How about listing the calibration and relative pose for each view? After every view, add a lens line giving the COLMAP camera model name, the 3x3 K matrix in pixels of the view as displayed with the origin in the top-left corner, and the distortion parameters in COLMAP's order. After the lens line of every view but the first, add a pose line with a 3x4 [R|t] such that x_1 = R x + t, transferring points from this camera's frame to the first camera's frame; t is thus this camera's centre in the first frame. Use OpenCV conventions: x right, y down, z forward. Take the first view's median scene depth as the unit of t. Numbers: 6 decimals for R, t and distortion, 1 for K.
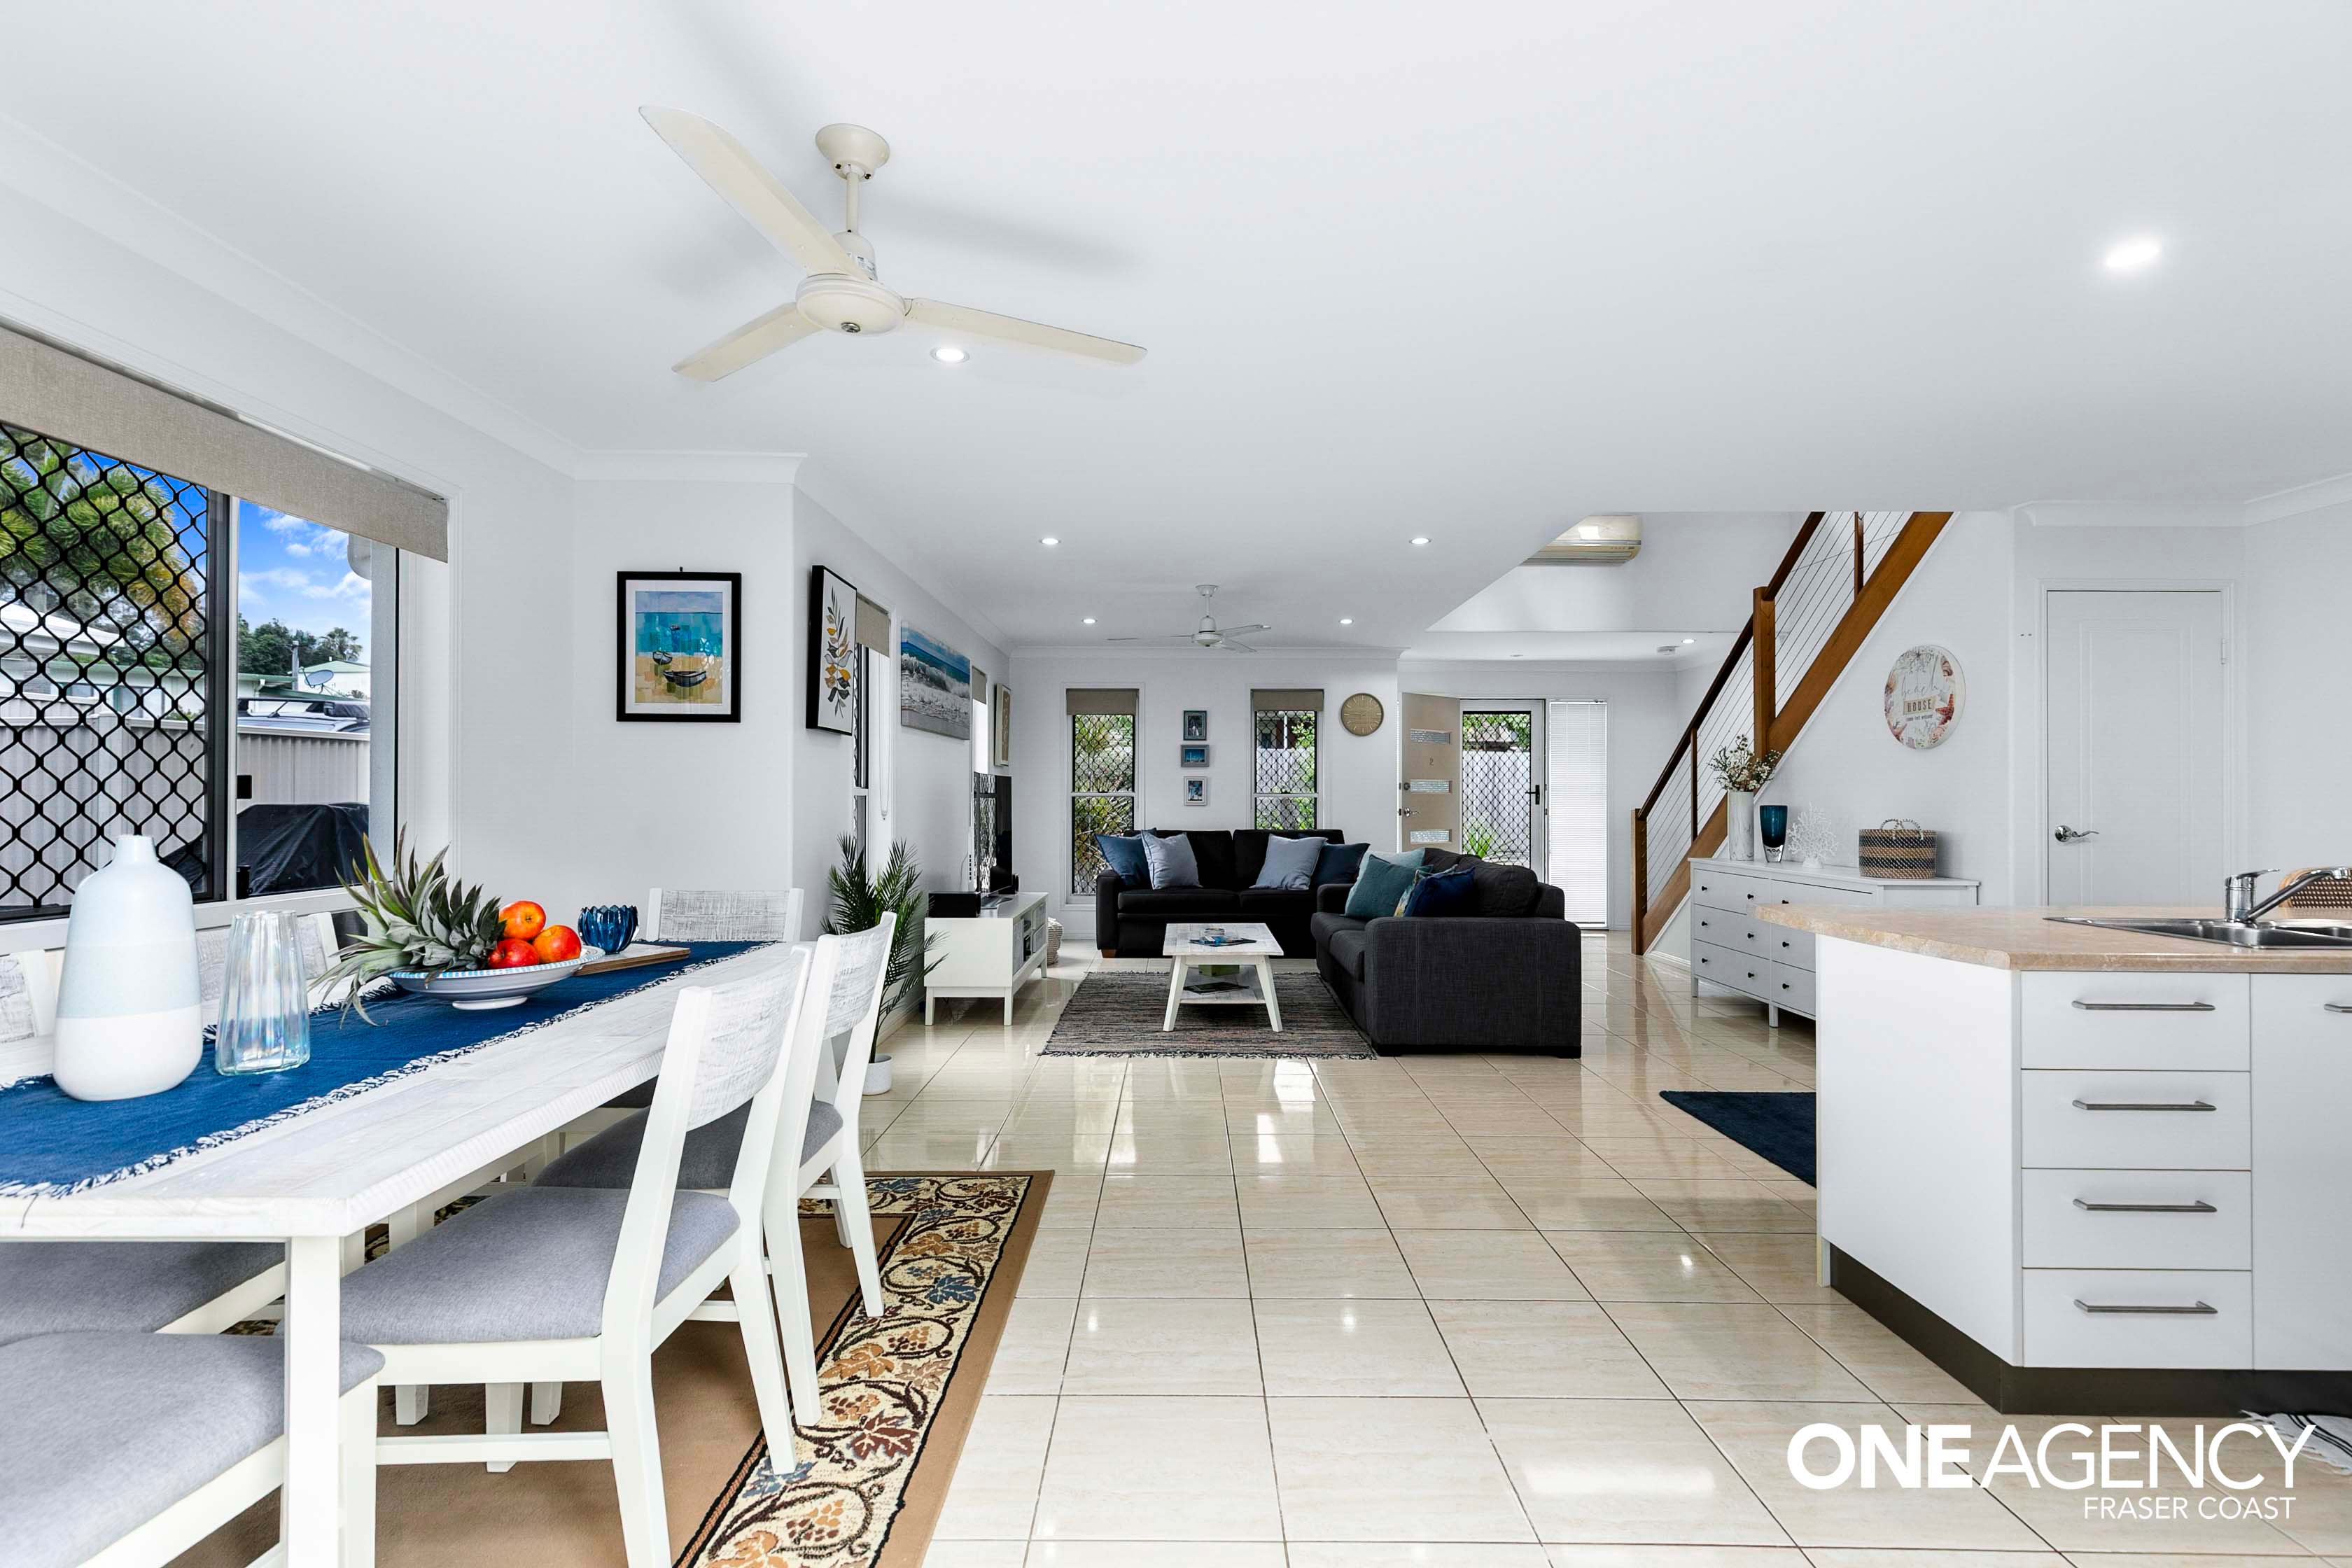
lens RADIAL K [[1056.3, 0, 1175.2], [0, 1056.3, 785.0], [0, 0, 1]] dist [0.004974, -0.000545]
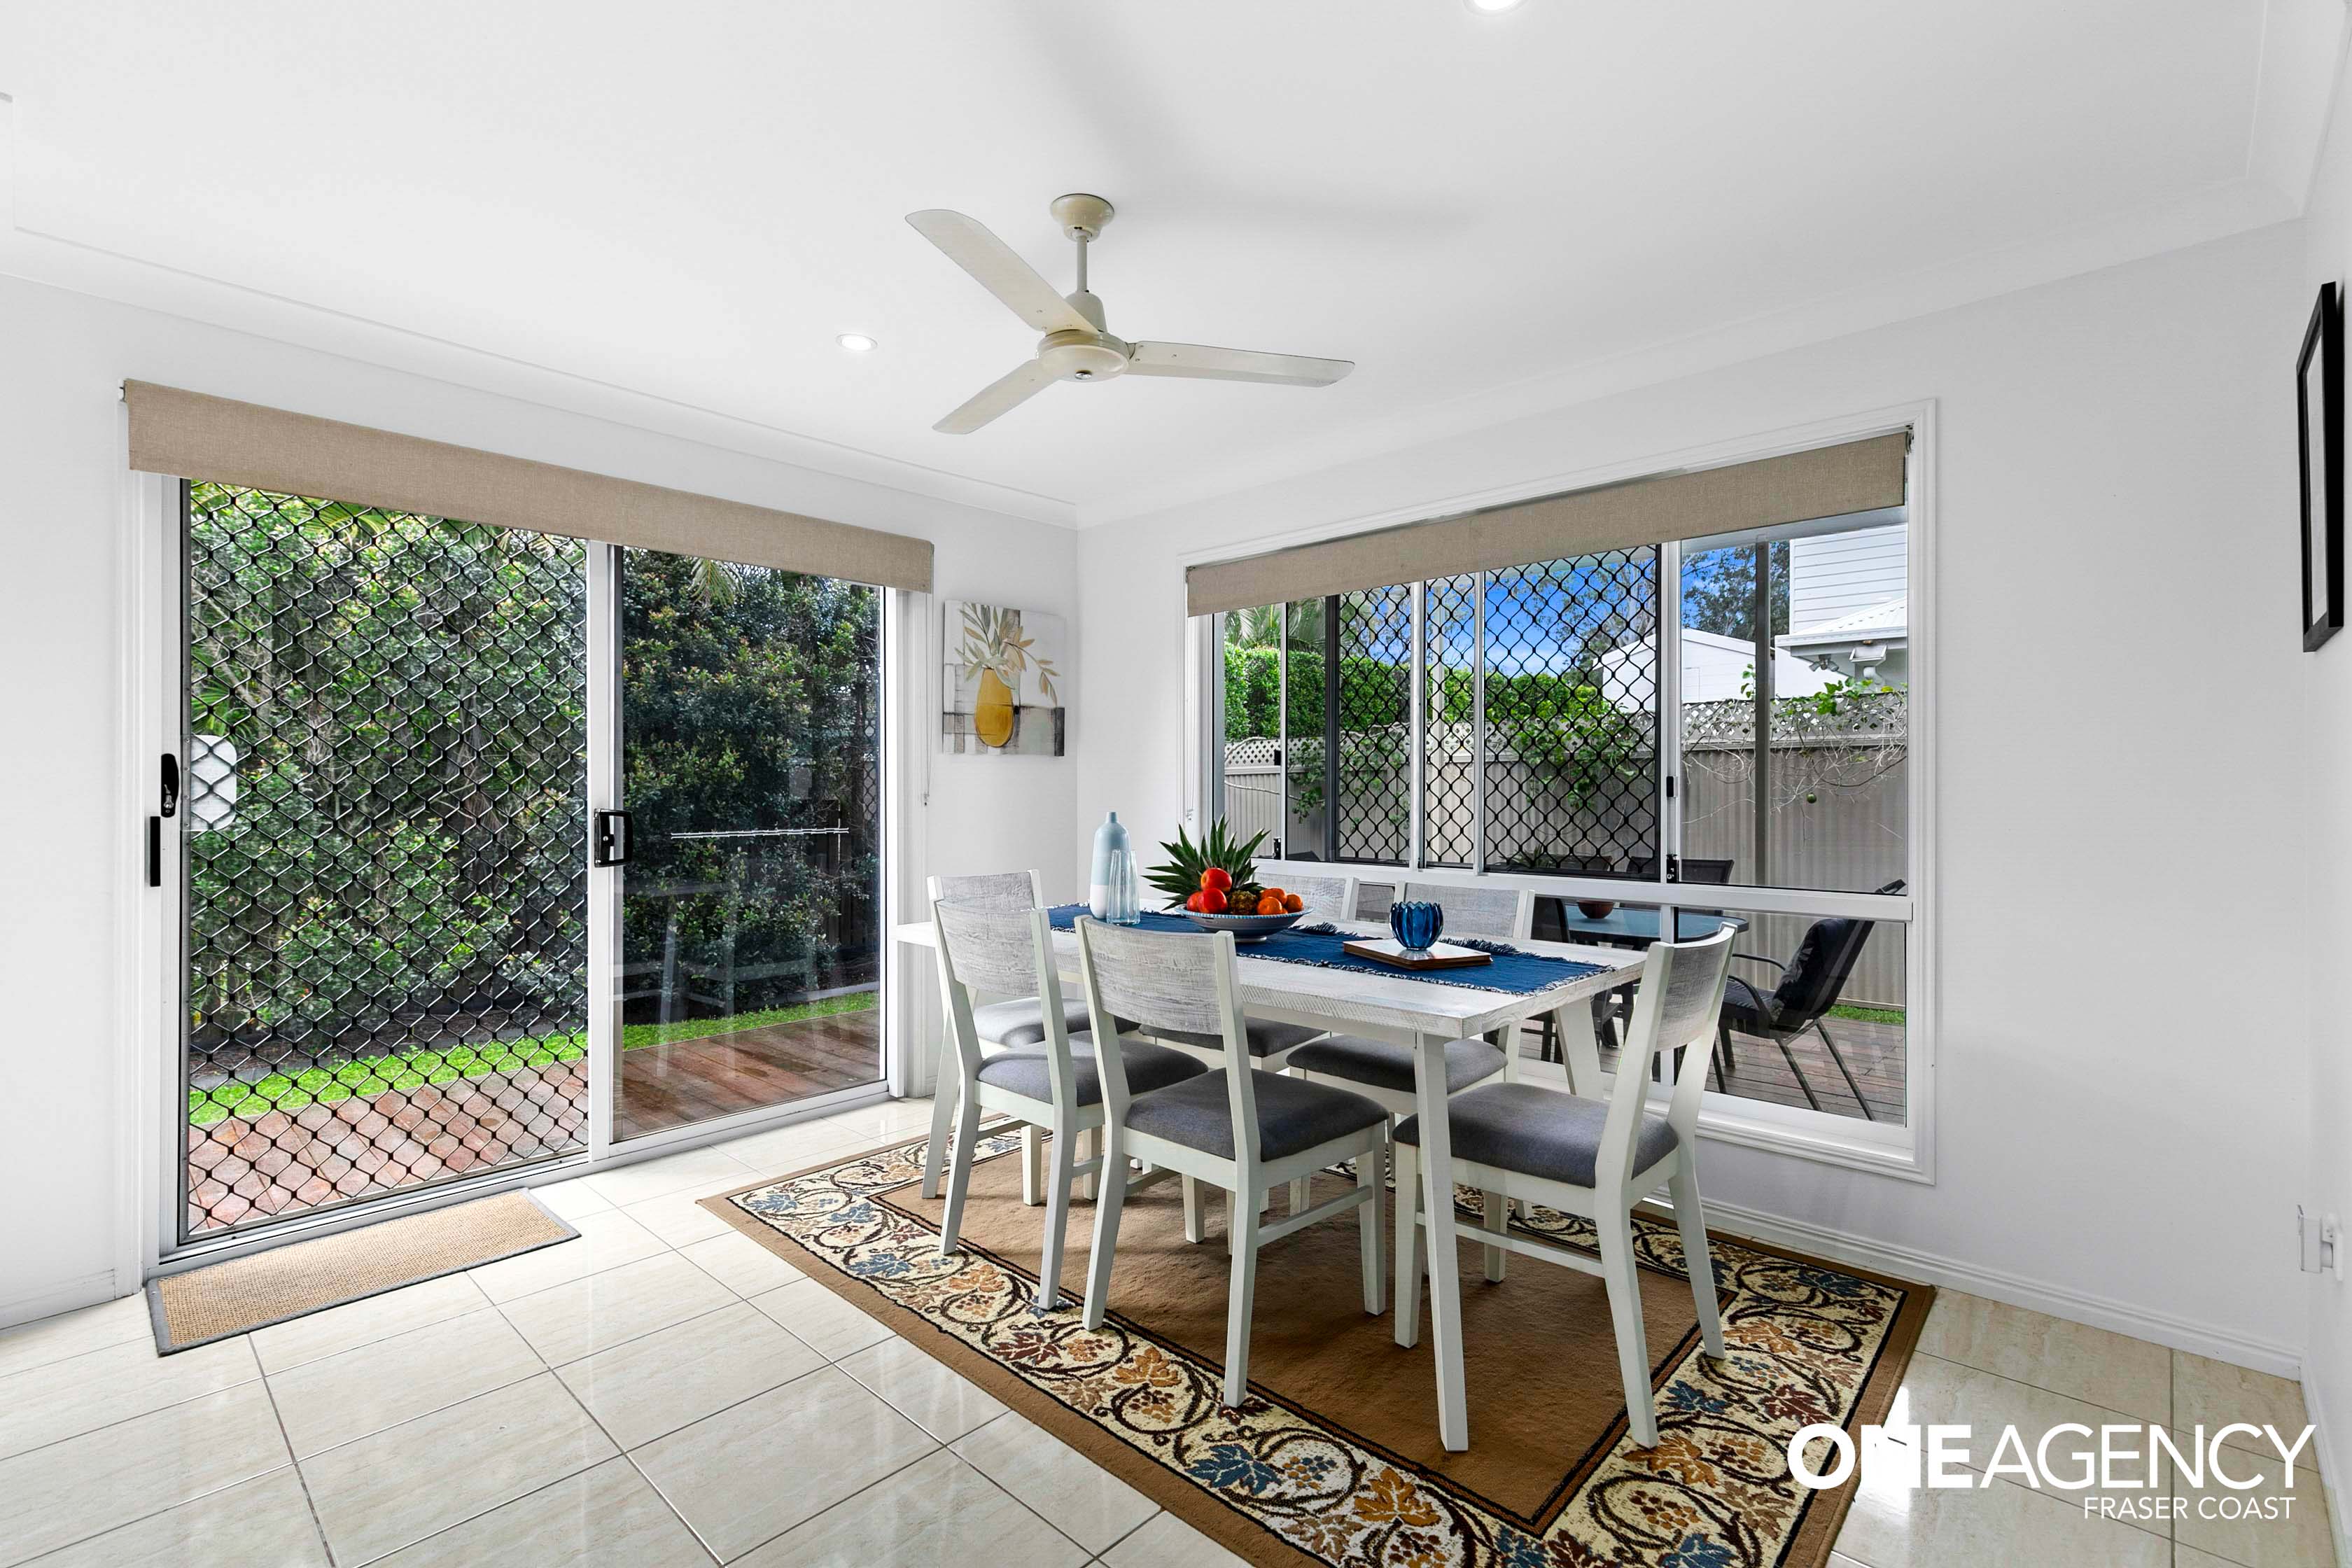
lens RADIAL K [[1056.3, 0, 1183.0], [0, 1056.3, 784.7], [0, 0, 1]] dist [0.004974, -0.000545]
pose [[-0.679937, -0.010744, -0.733192, 0.173204], [0.004371, 0.999816, -0.018704, 0.009420], [0.733257, -0.015922, -0.679765, 0.722859]]
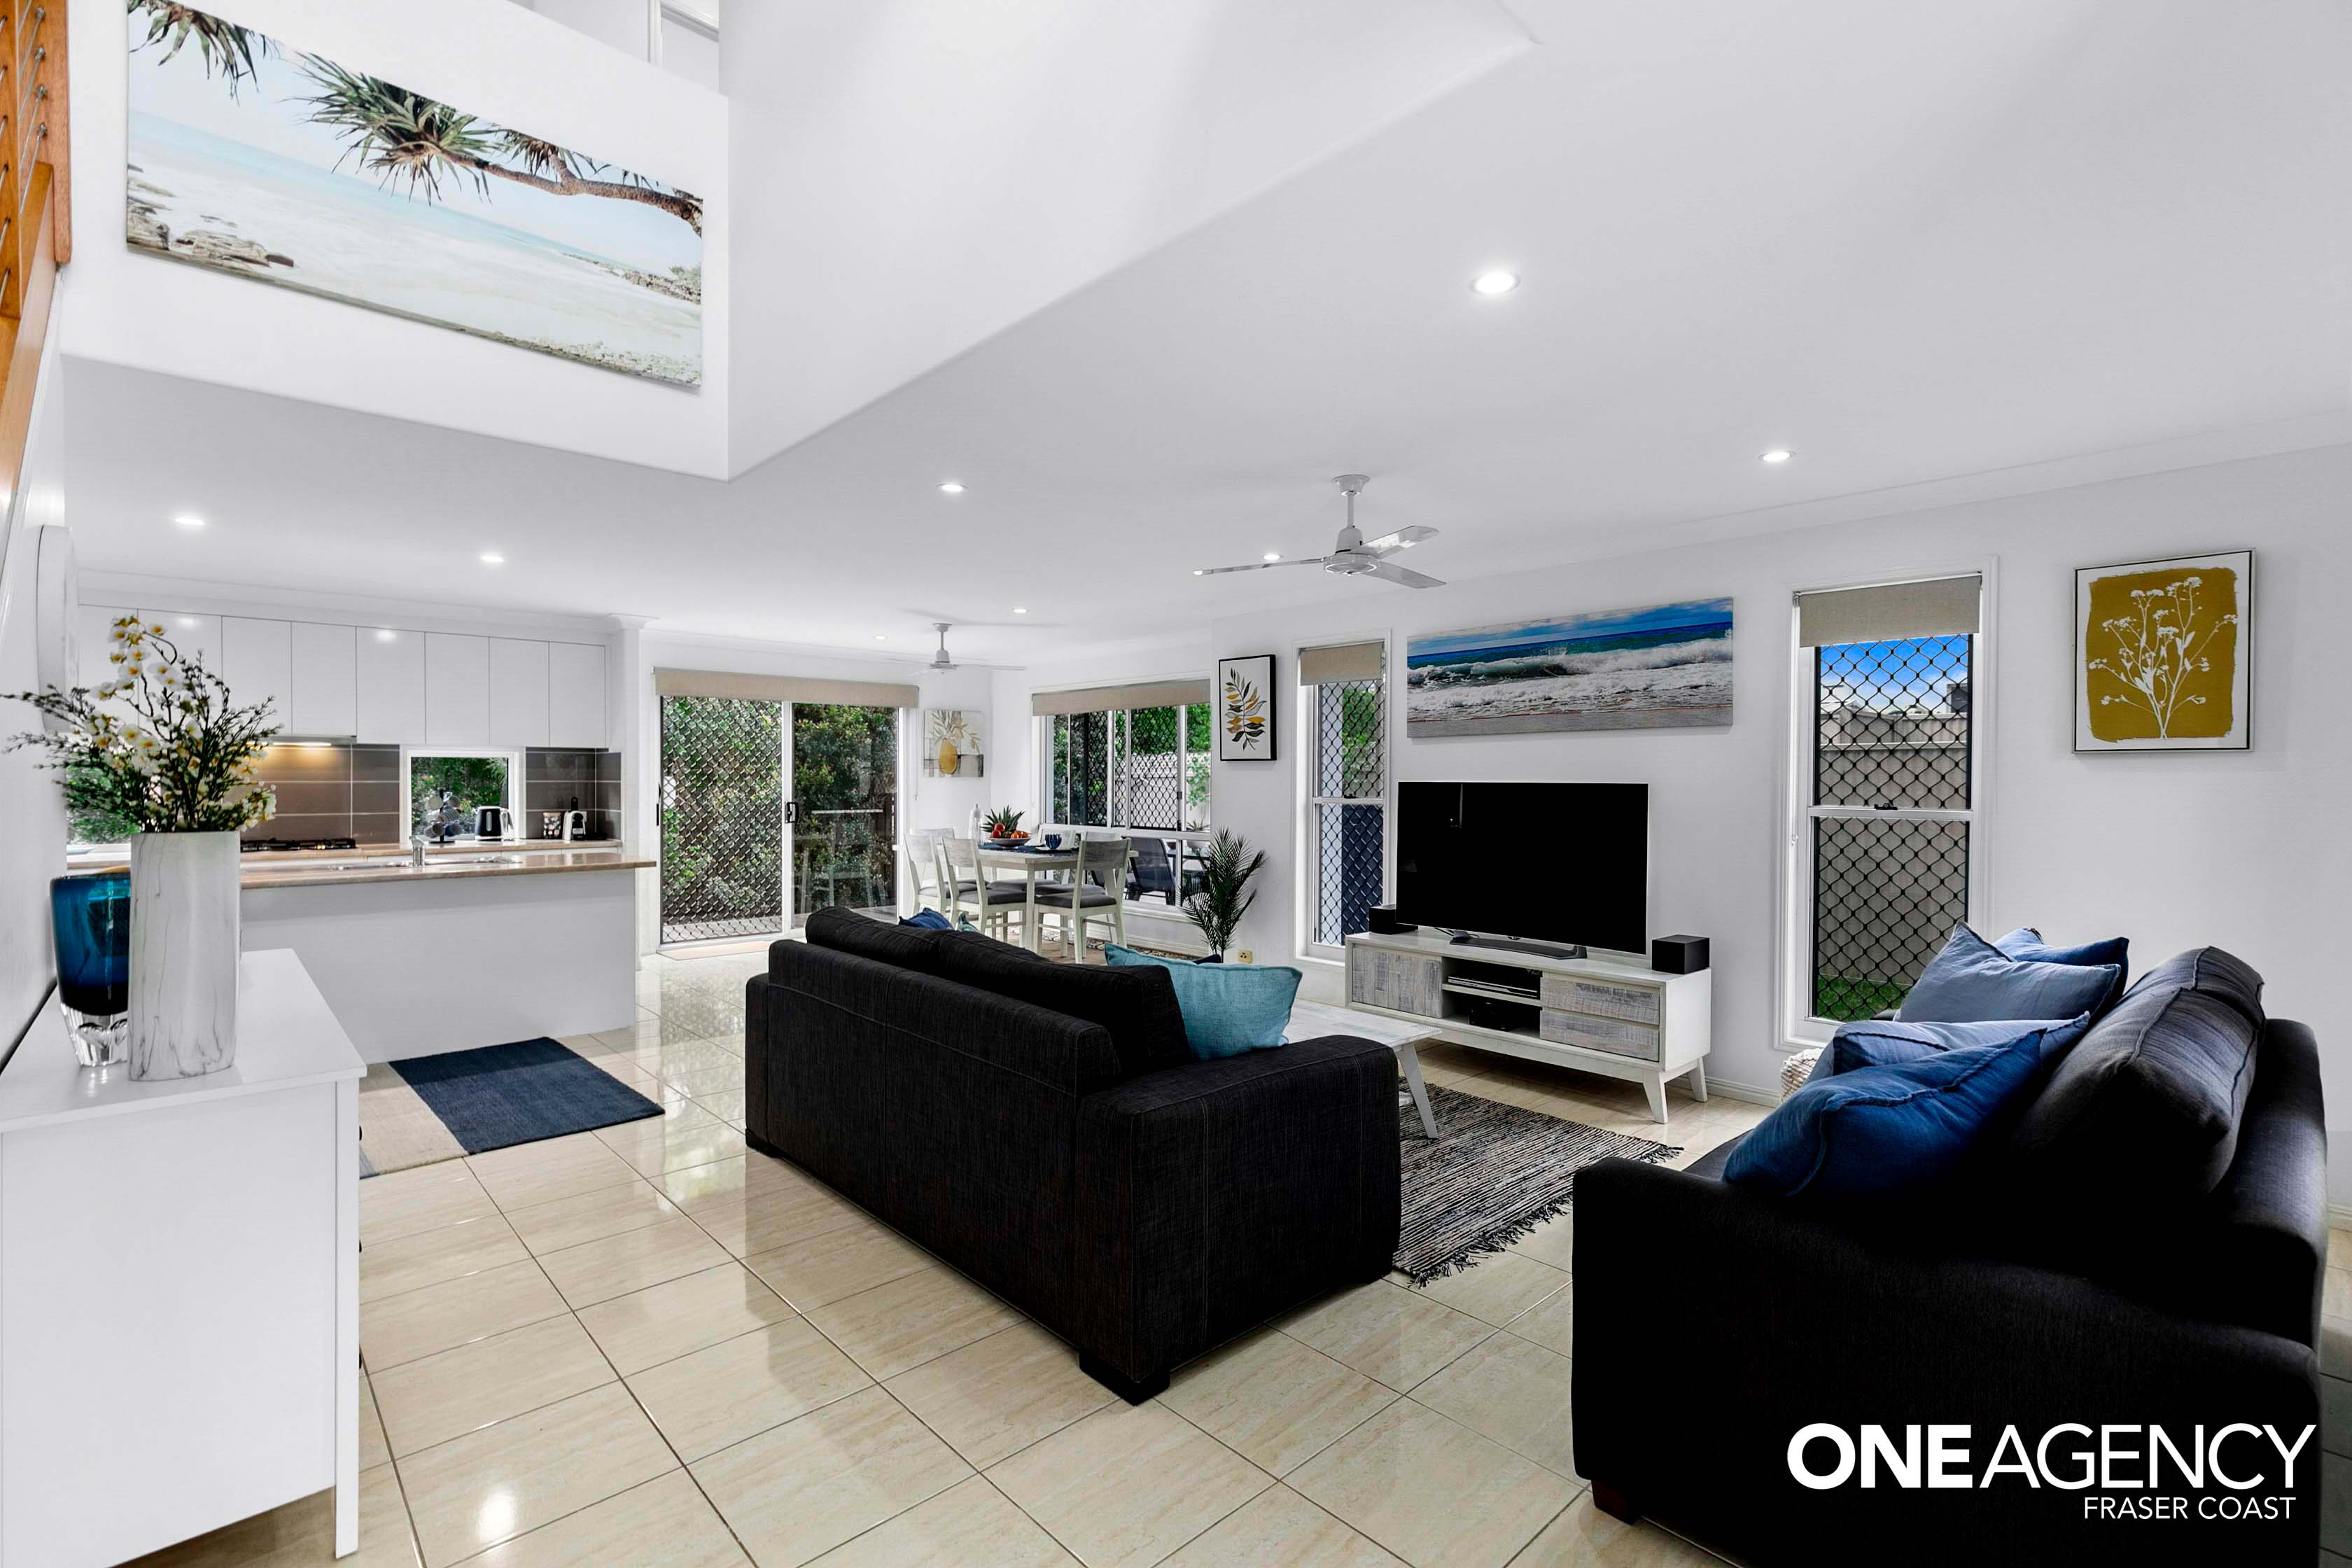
lens RADIAL K [[1056.3, 0, 1188.5], [0, 1056.3, 786.4], [0, 0, 1]] dist [0.004974, -0.000545]
pose [[-0.721043, -0.004184, -0.692877, 0.638797], [-0.000183, 0.999983, -0.005849, -0.003521], [0.692890, -0.004090, -0.721032, 1.666015]]
